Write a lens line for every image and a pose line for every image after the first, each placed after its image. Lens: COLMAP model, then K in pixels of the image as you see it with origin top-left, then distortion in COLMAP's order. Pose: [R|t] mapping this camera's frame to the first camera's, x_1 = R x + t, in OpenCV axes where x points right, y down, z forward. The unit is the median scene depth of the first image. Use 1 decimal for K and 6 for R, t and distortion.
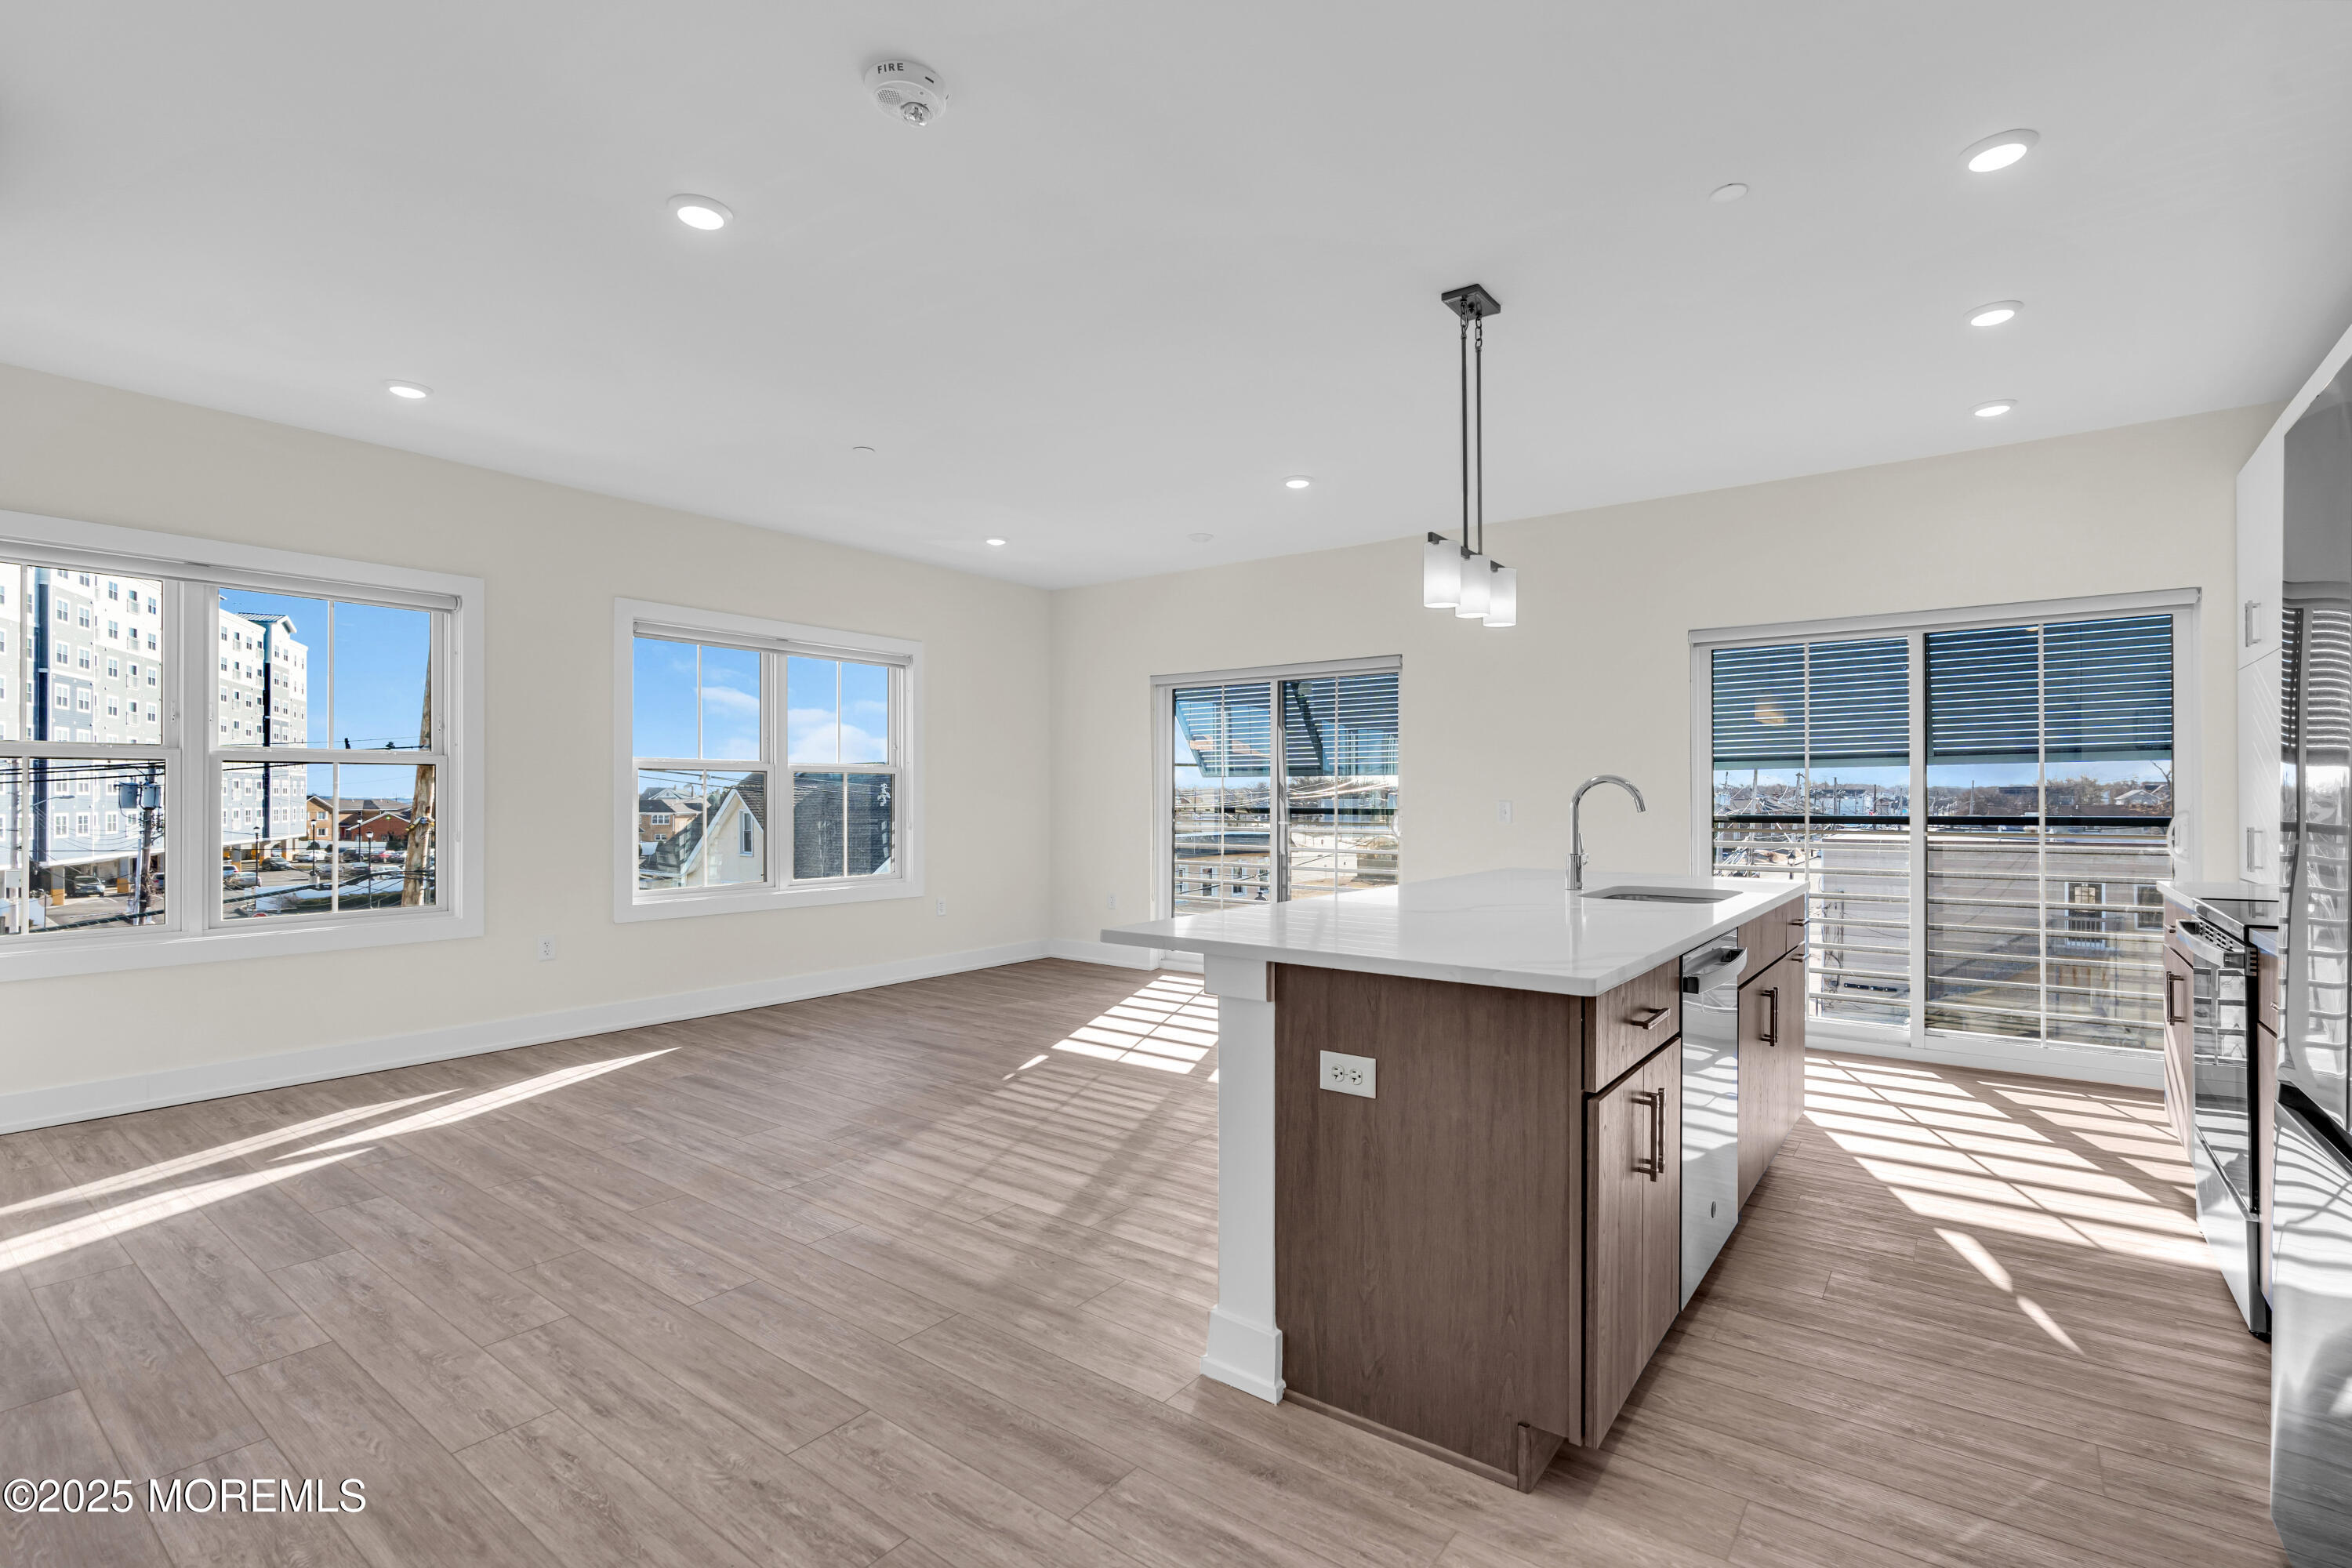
lens RADIAL K [[1068.6, 0, 1183.8], [0, 1068.6, 793.0], [0, 0, 1]] dist [-0.001290, 0.001062]
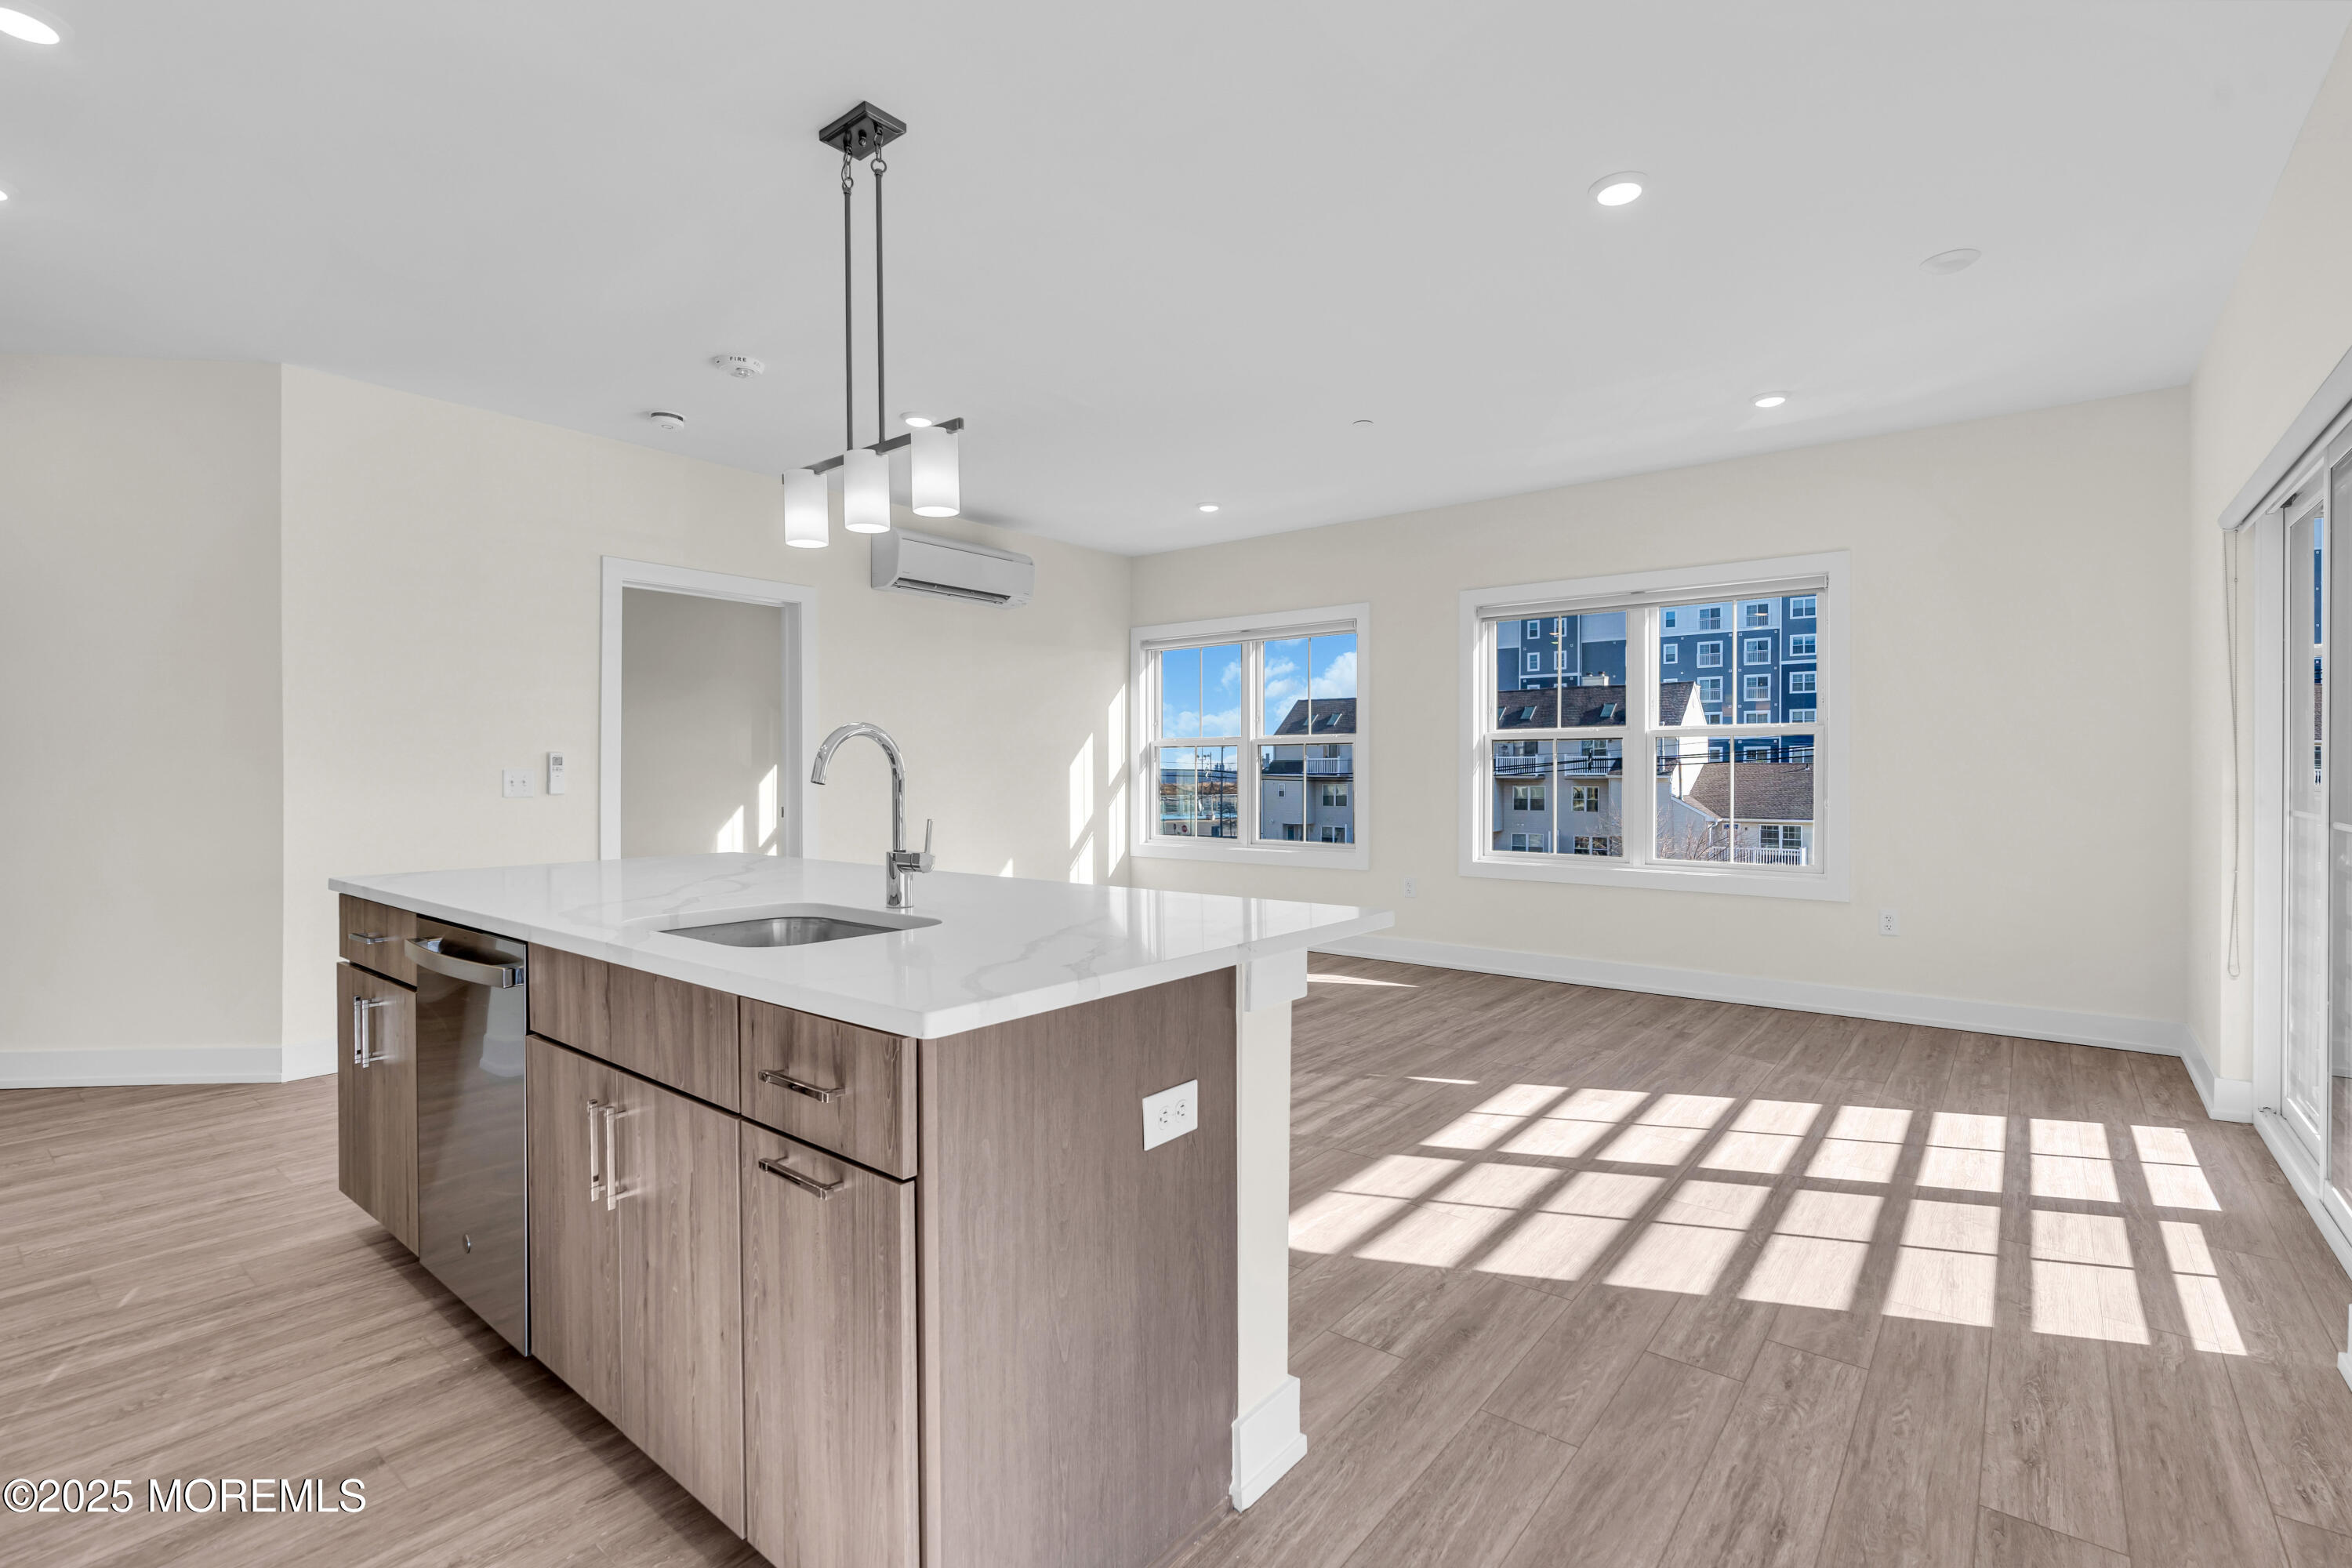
lens RADIAL K [[1060.2, 0, 1188.4], [0, 1060.2, 774.3], [0, 0, 1]] dist [-0.010504, 0.004368]
pose [[-0.030882, 0.003587, -0.999517, 0.782191], [0.006030, 0.999976, 0.003402, 0.009736], [0.999505, -0.005922, -0.030903, 0.944762]]
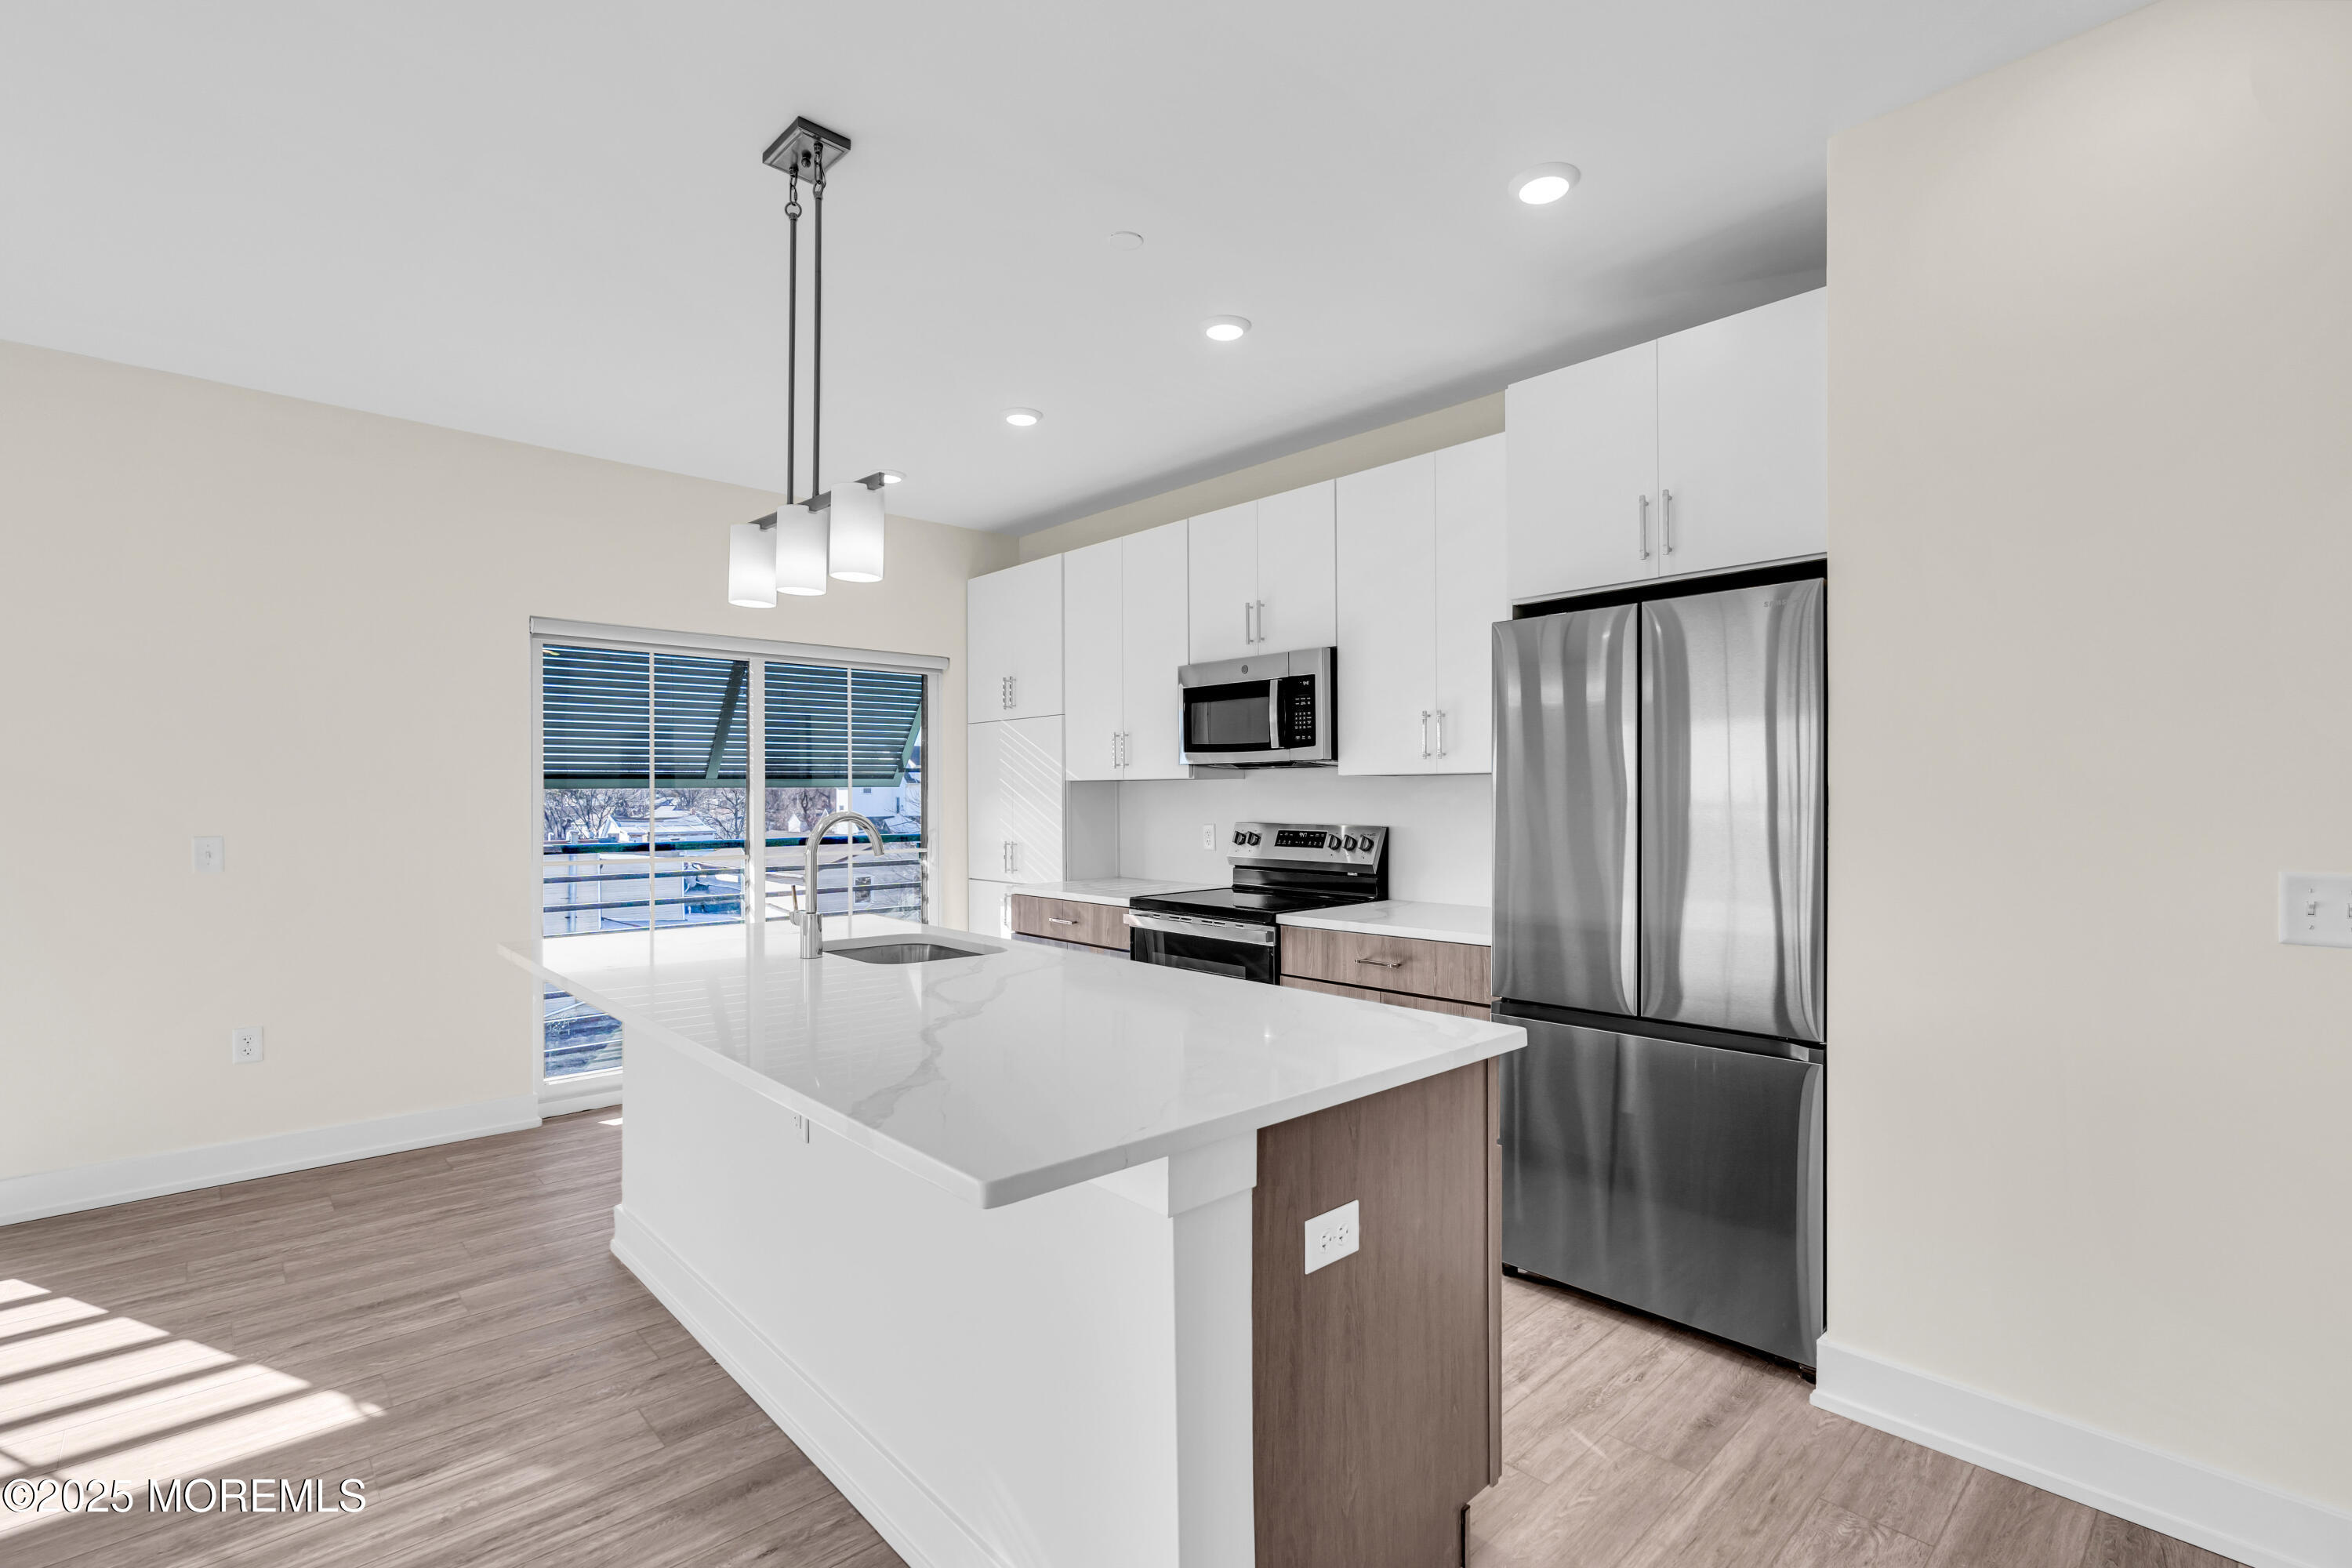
lens RADIAL K [[1074.9, 0, 1203.5], [0, 1074.9, 806.5], [0, 0, 1]] dist [-0.001568, 0.000748]
pose [[0.163444, -0.008402, 0.986517, -0.290950], [-0.001711, 0.999960, 0.008800, -0.021960], [-0.986551, -0.003126, 0.163423, 0.465151]]
